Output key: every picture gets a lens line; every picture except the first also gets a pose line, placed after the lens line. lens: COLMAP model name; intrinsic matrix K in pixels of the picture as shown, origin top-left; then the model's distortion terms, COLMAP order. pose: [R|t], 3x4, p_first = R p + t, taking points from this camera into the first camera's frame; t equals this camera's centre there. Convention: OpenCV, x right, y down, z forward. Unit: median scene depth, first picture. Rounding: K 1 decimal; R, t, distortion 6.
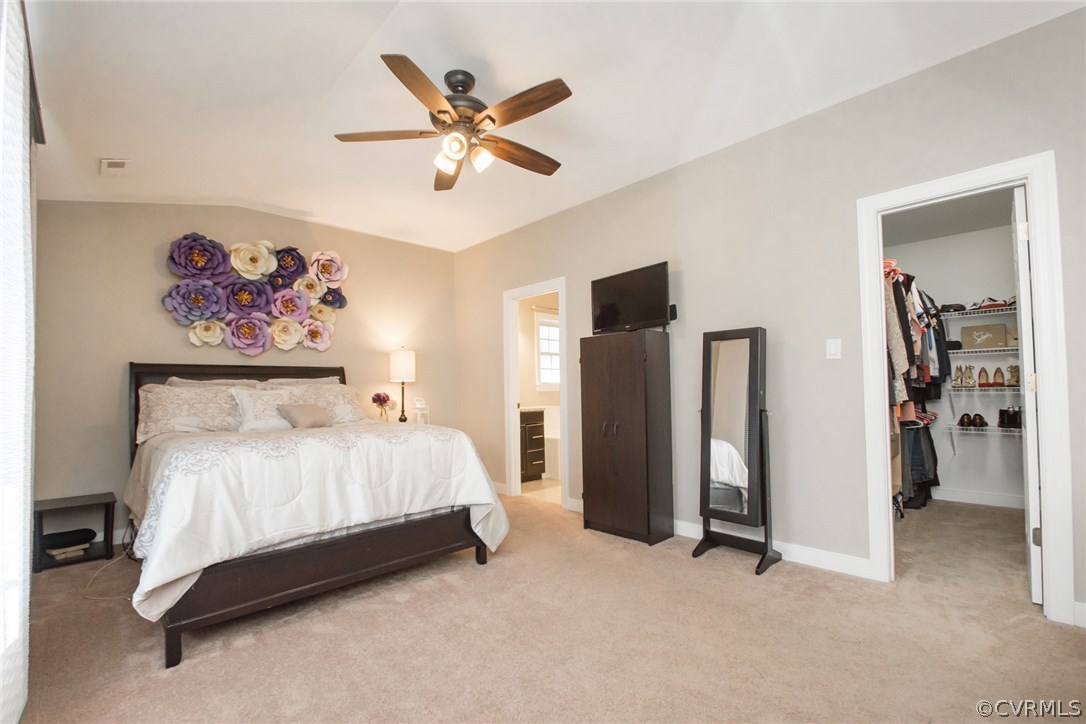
lens RADIAL K [[490.0, 0, 540.5], [0, 490.0, 363.4], [0, 0, 1]] dist [0.007100, -0.012711]
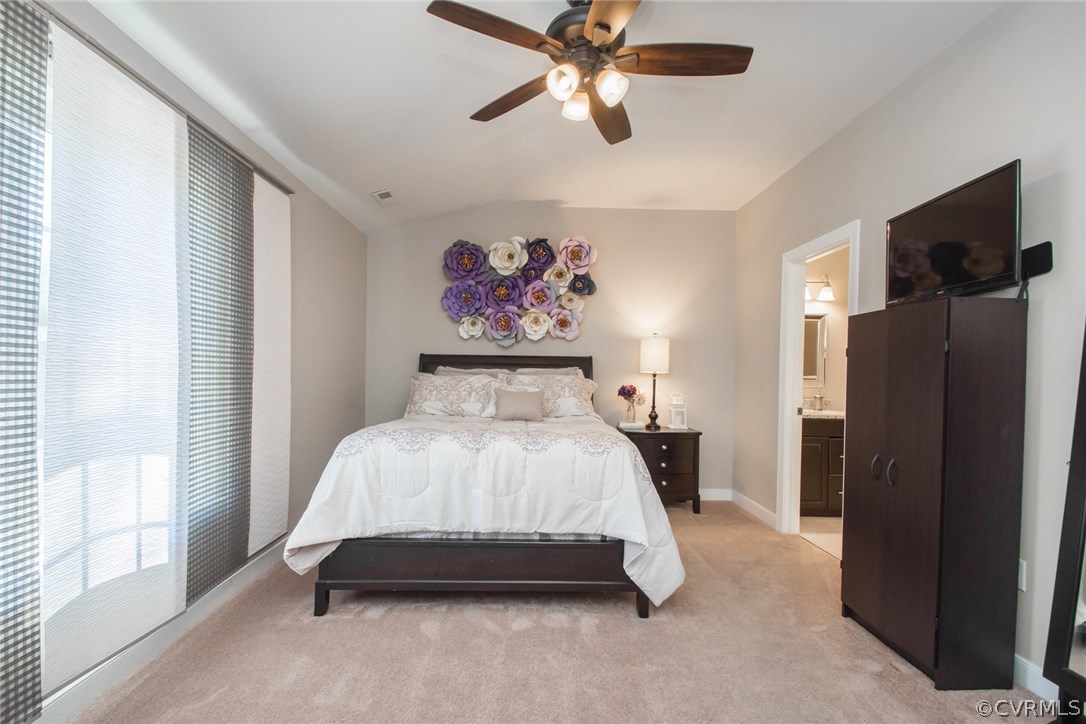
lens RADIAL K [[510.8, 0, 543.0], [0, 510.8, 368.1], [0, 0, 1]] dist [0.003341, -0.000543]
pose [[0.720621, 0.023491, -0.692932, 0.260863], [0.011048, 0.998910, 0.045353, -0.019418], [0.693242, -0.040337, 0.719575, 0.261483]]
